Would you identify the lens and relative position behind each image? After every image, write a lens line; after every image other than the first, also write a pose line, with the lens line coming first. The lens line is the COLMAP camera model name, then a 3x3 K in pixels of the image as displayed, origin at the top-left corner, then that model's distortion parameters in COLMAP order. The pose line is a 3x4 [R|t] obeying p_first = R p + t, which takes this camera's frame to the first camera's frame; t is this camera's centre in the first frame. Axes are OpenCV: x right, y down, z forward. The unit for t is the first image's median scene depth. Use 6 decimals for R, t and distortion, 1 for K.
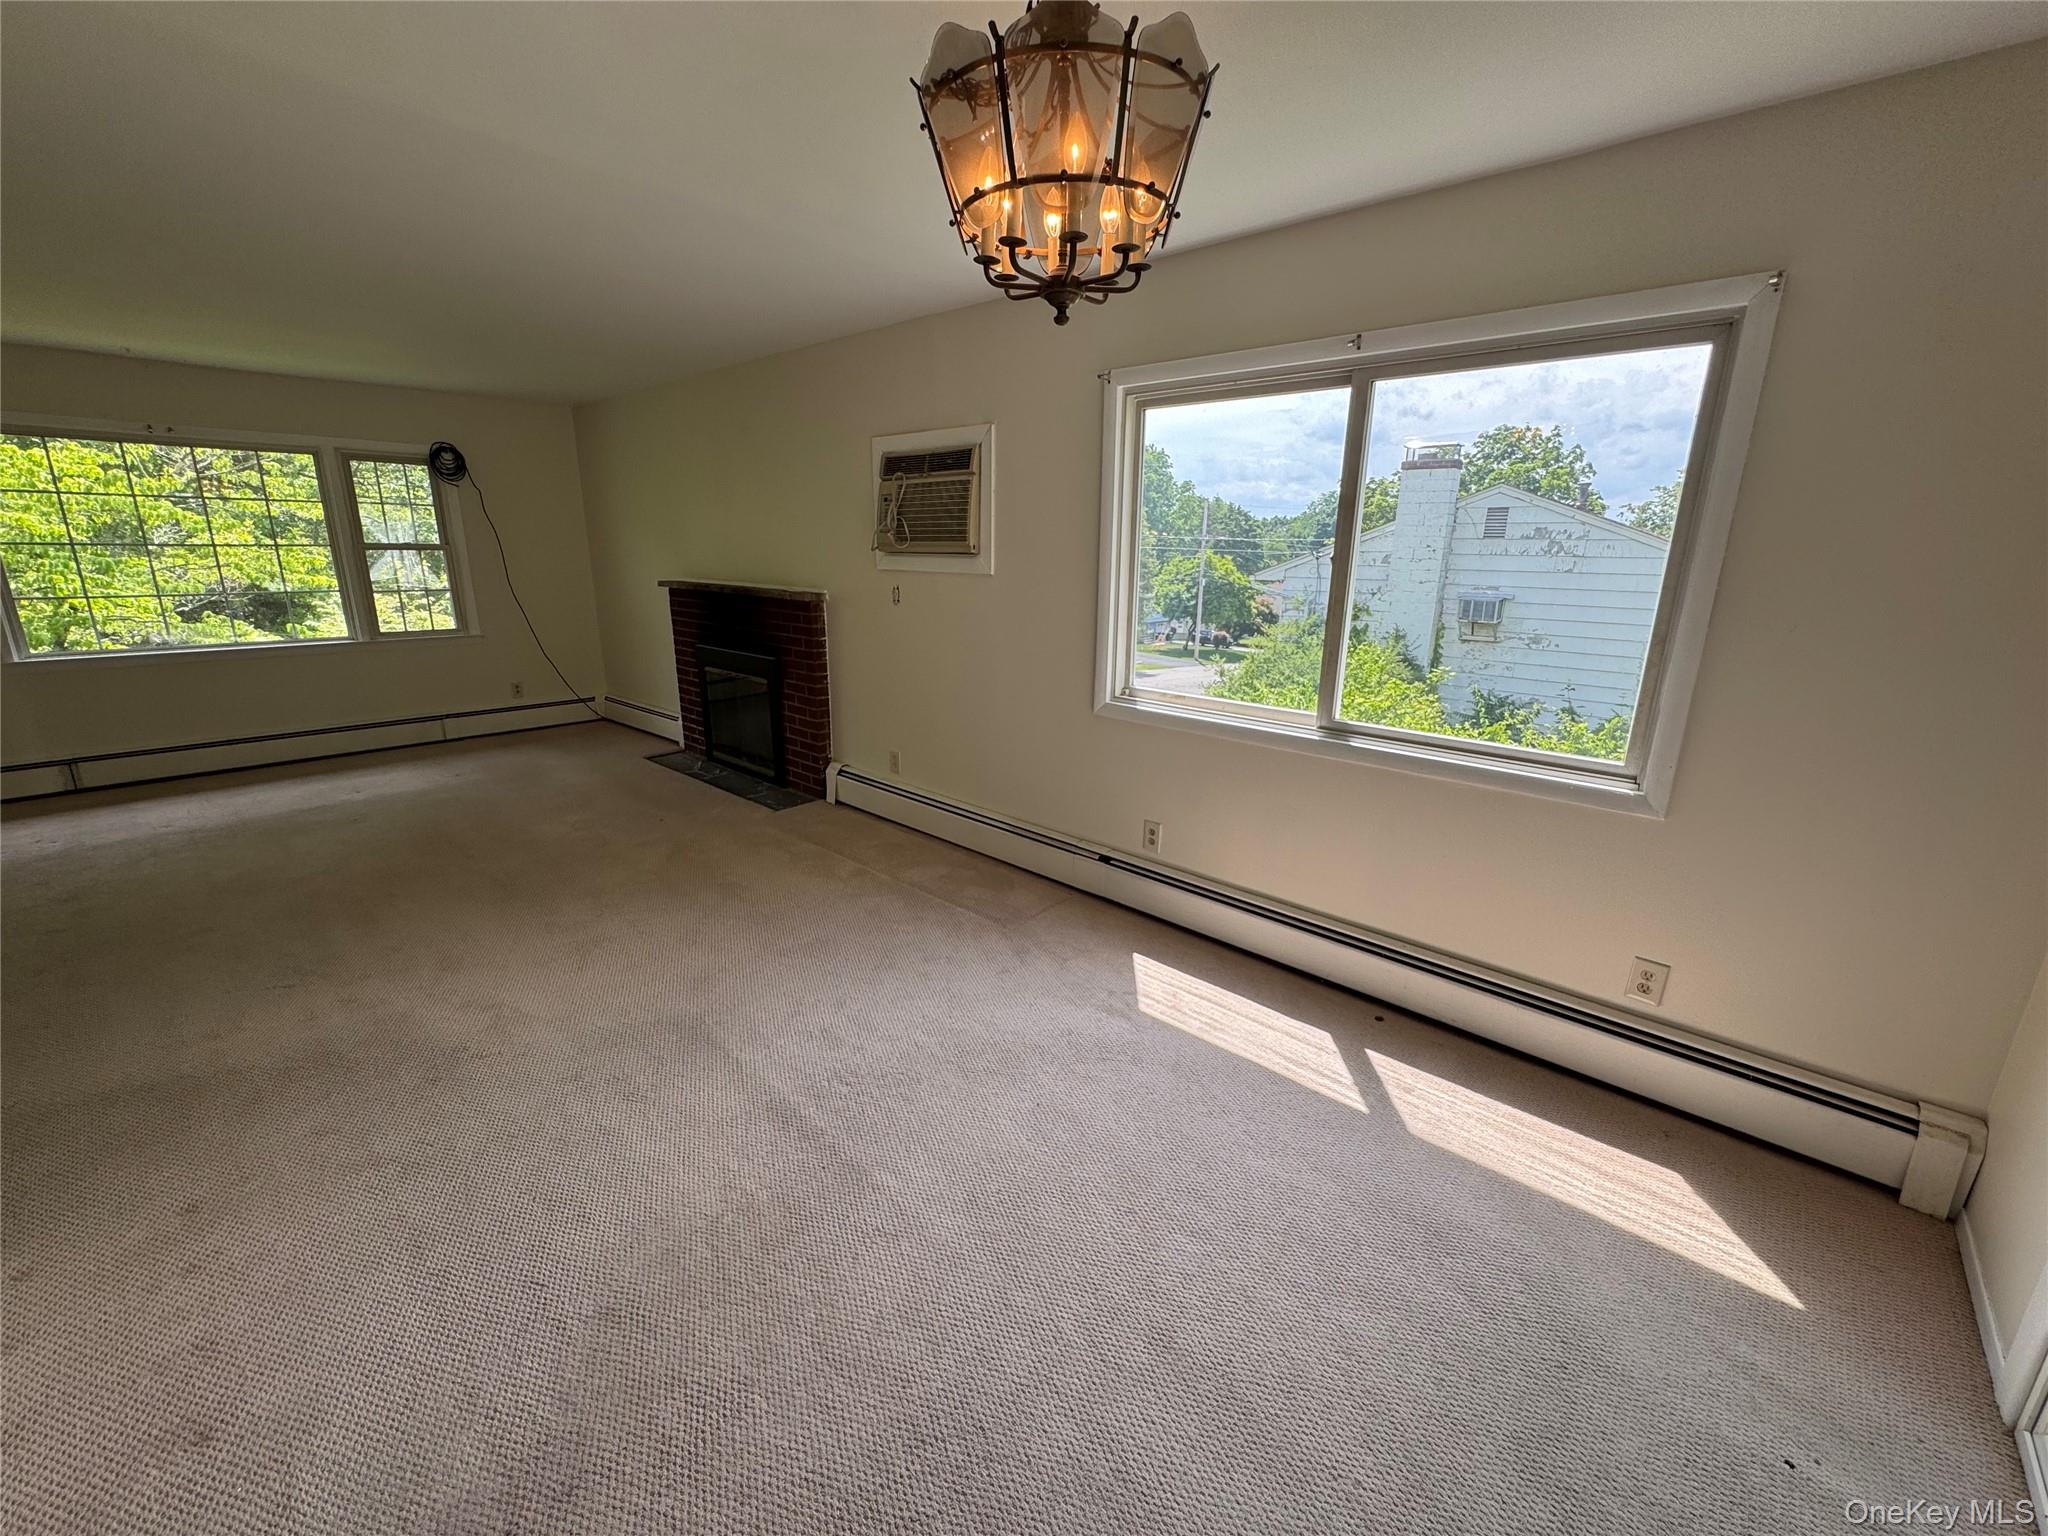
lens RADIAL K [[821.0, 0, 1027.4], [0, 821.0, 765.9], [0, 0, 1]] dist [-0.002525, 0.000515]
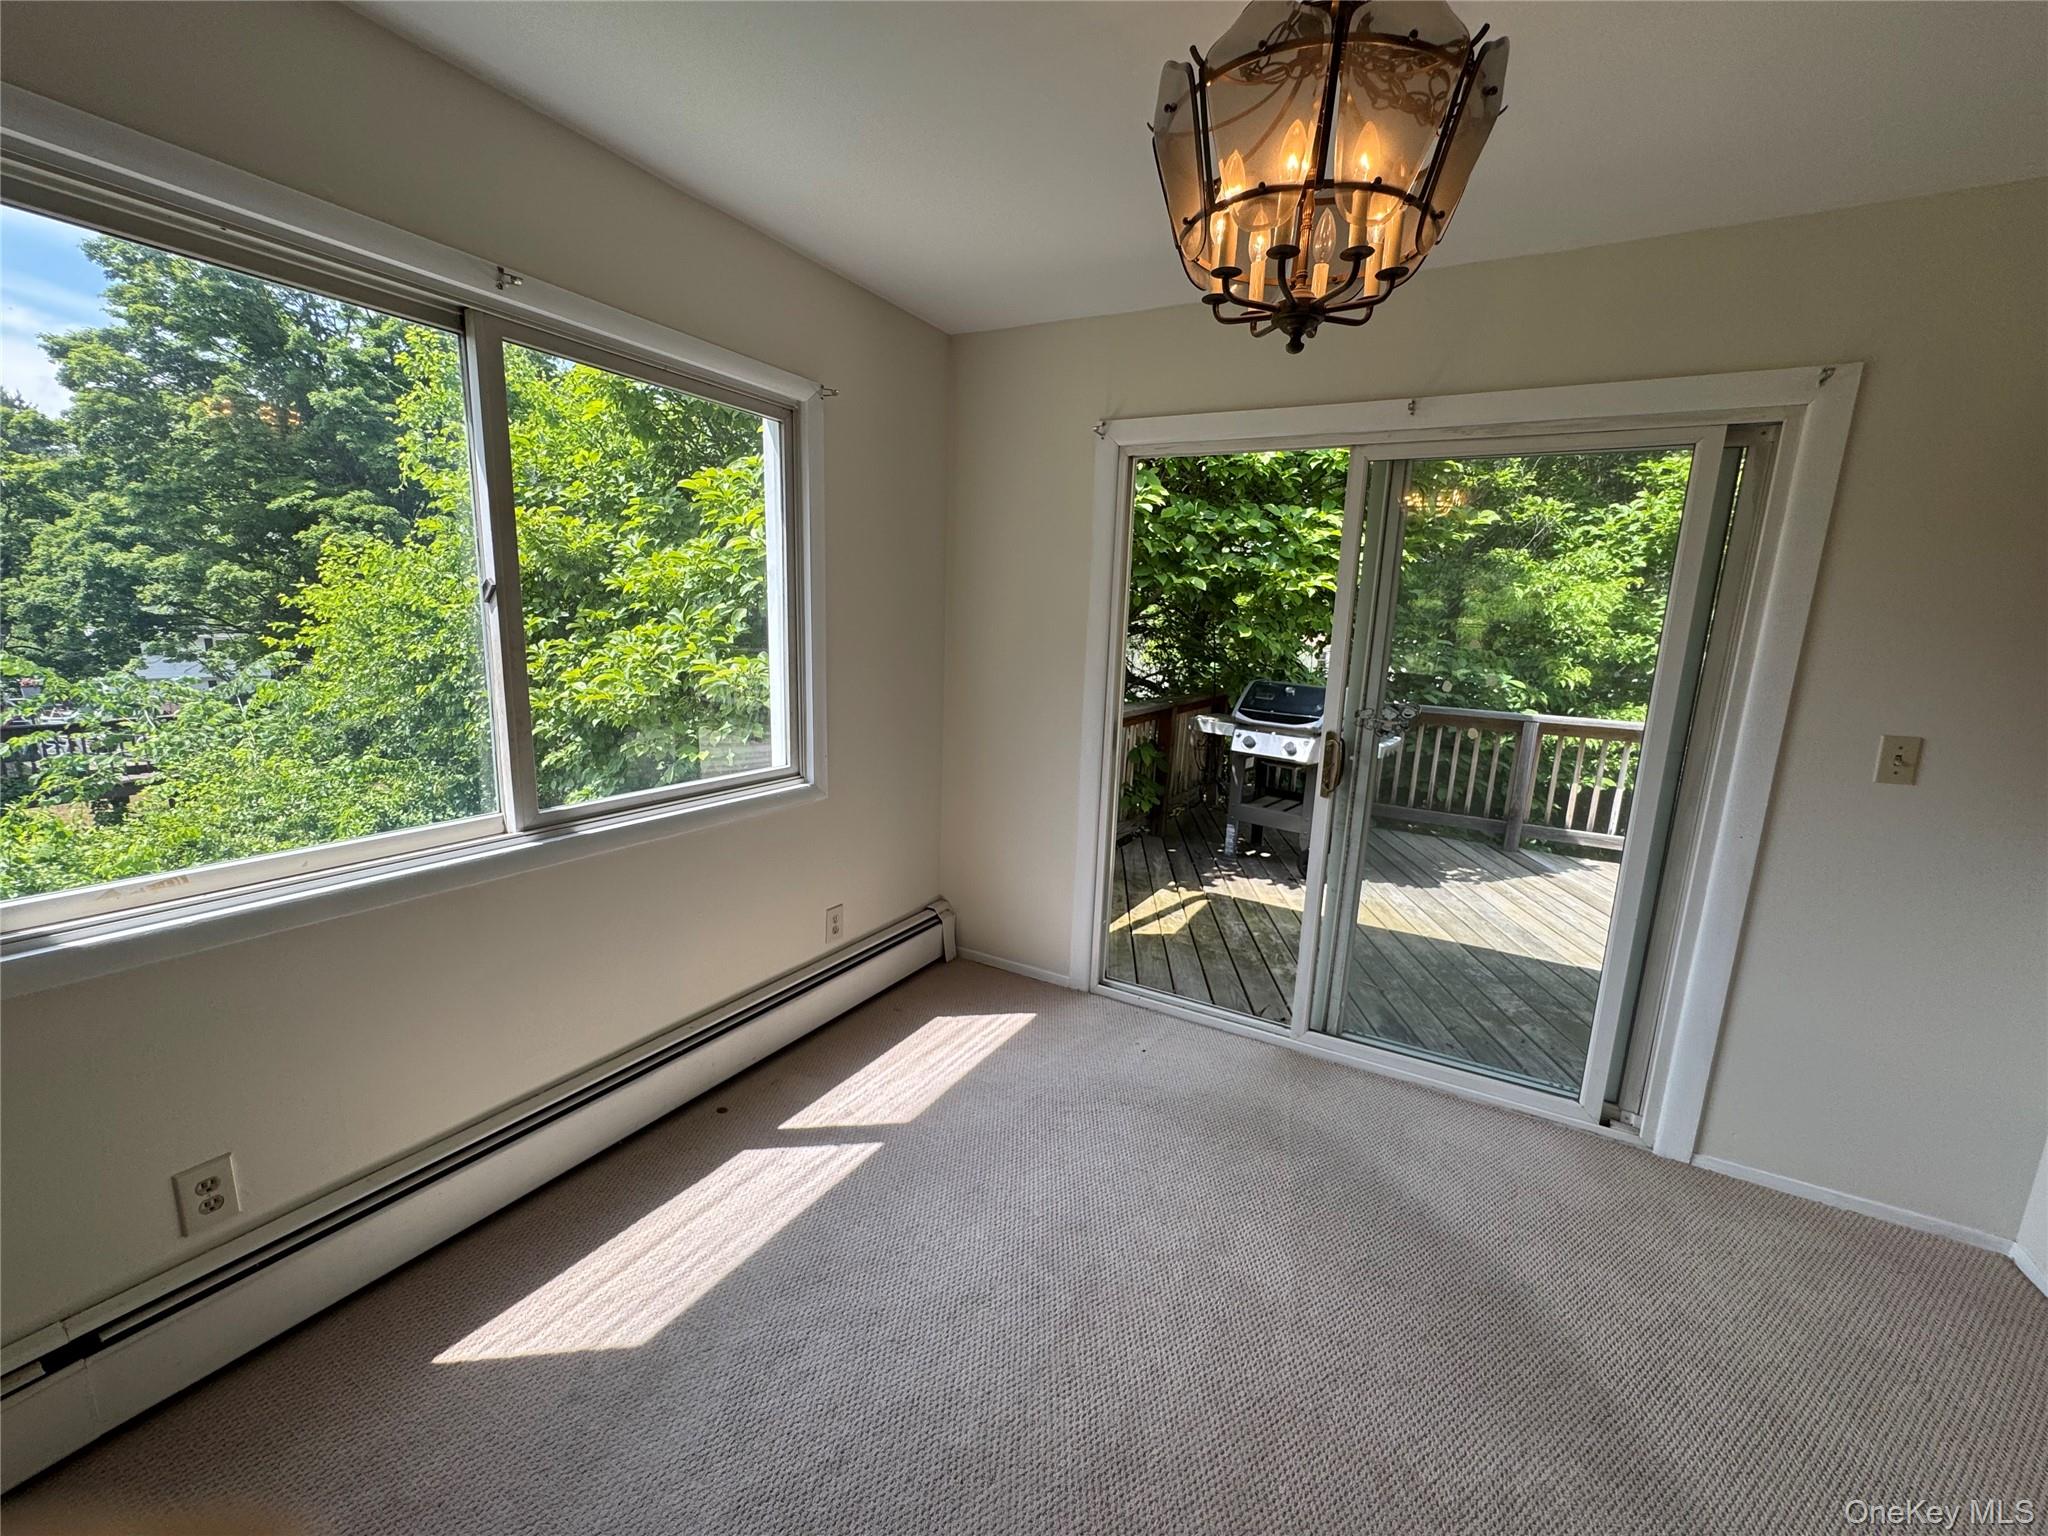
lens RADIAL K [[821.0, 0, 1024.9], [0, 821.0, 769.1], [0, 0, 1]] dist [-0.002525, 0.000515]
pose [[-0.217529, -0.205610, 0.954152, -0.237262], [0.213857, 0.943768, 0.252127, -0.110541], [-0.952337, 0.258897, -0.161325, 0.430617]]
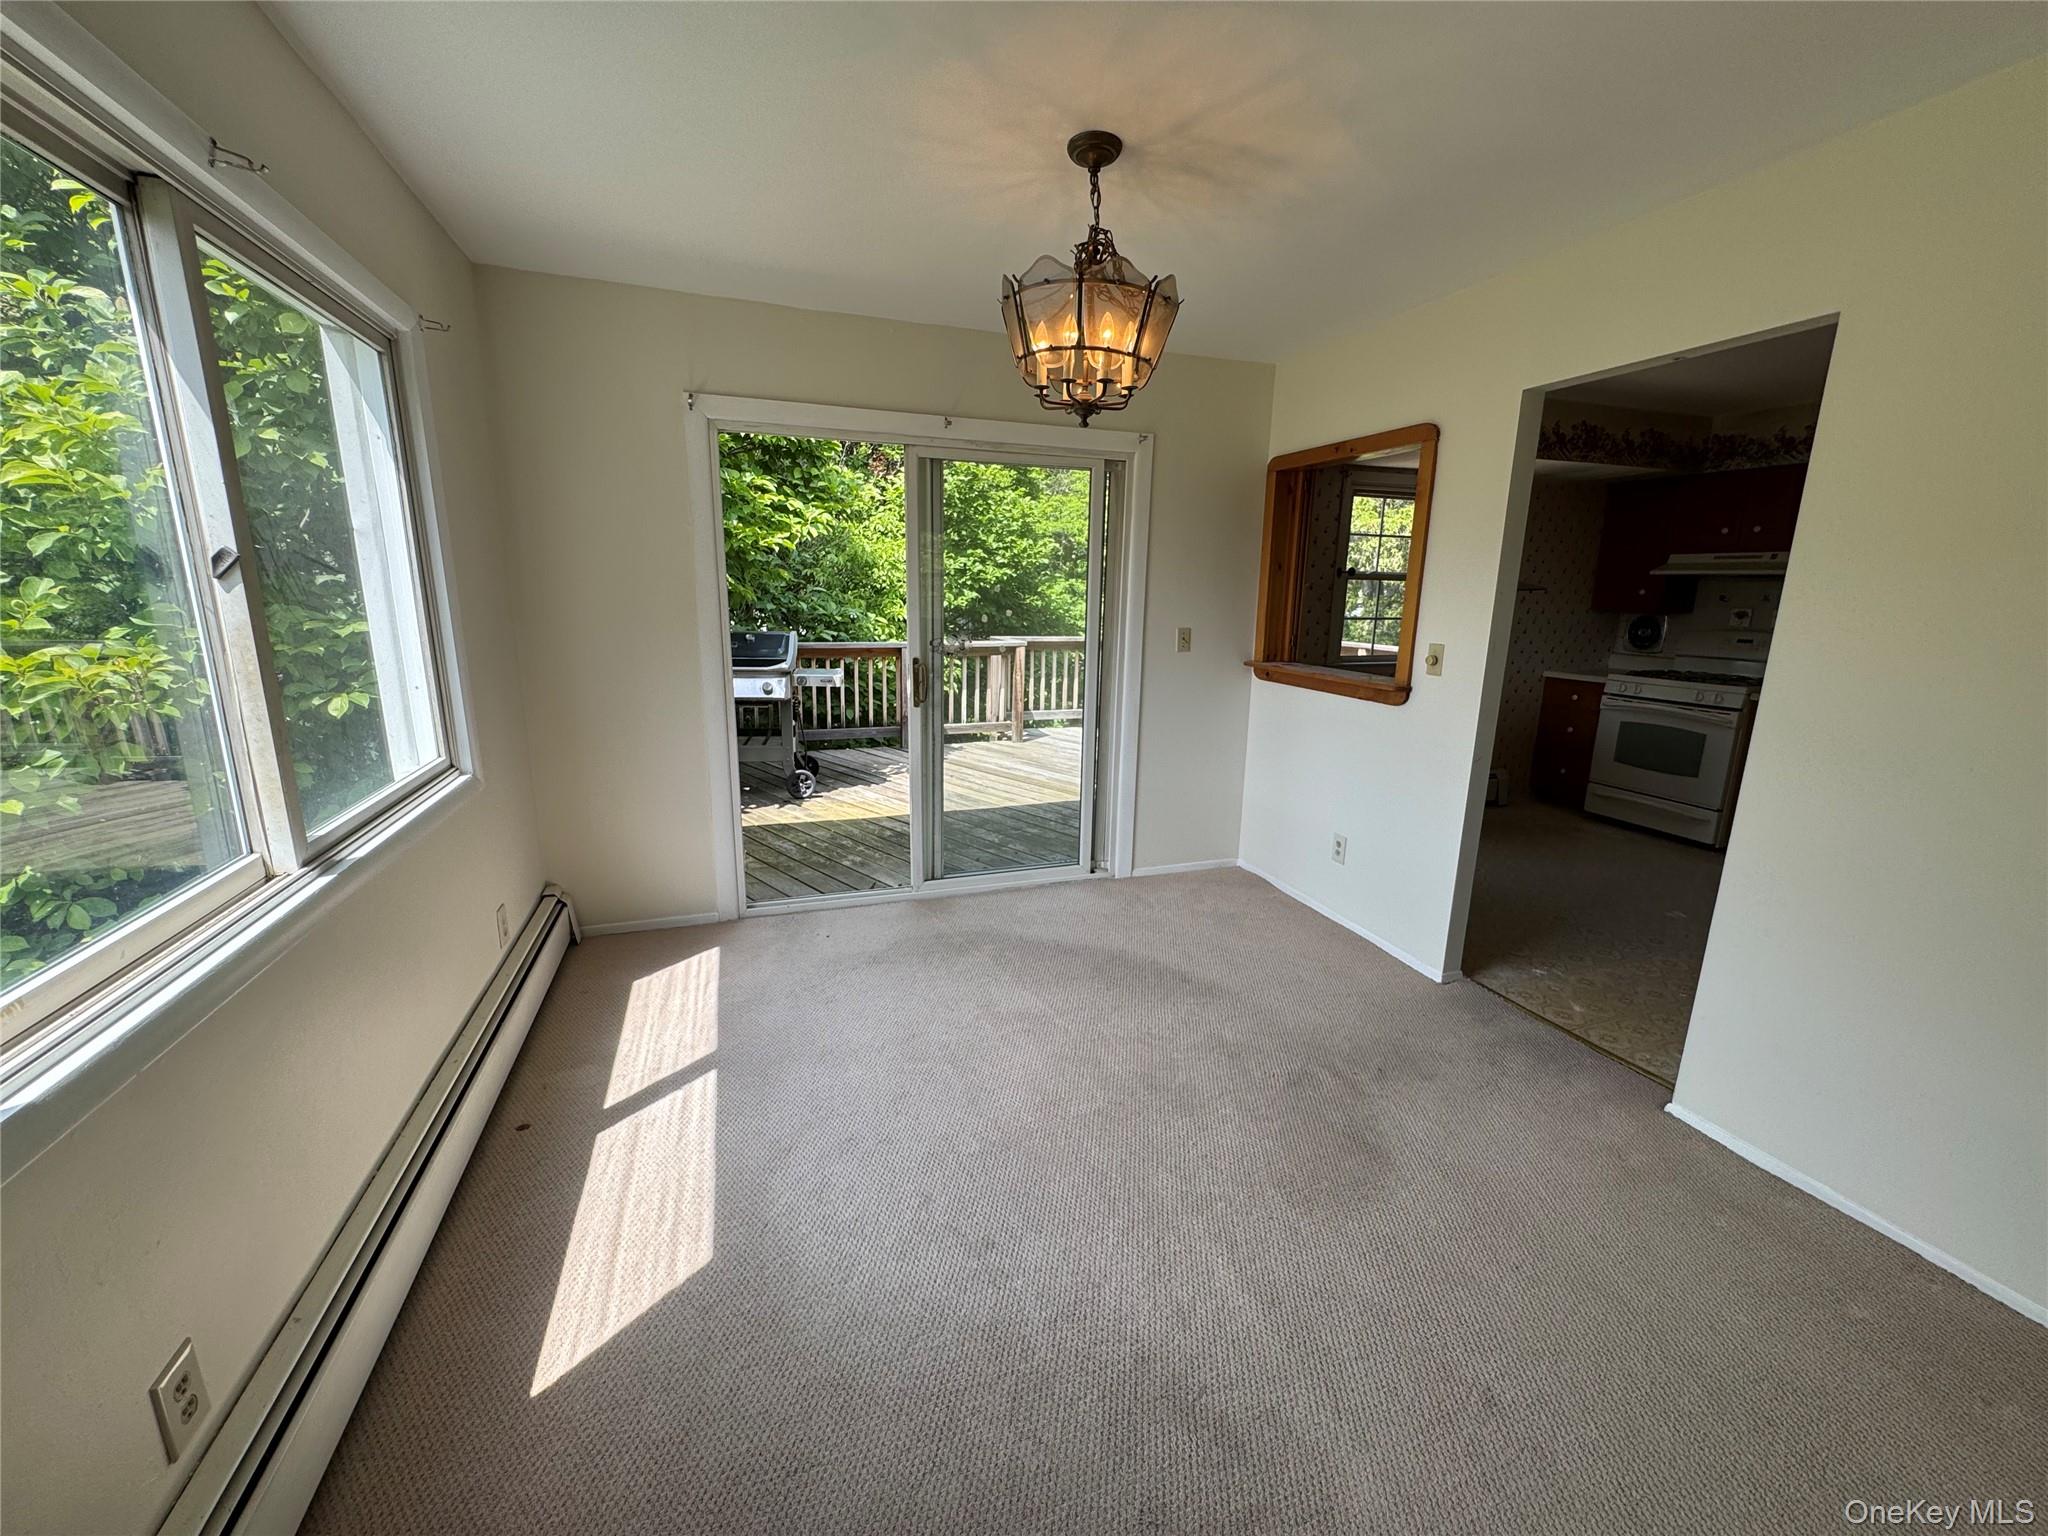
lens RADIAL K [[821.0, 0, 1023.2], [0, 821.0, 767.9], [0, 0, 1]] dist [-0.002525, 0.000515]
pose [[-0.877211, -0.133729, 0.461105, -0.192798], [0.097000, 0.891252, 0.443013, -0.186231], [-0.470205, 0.433343, -0.768844, 0.721679]]
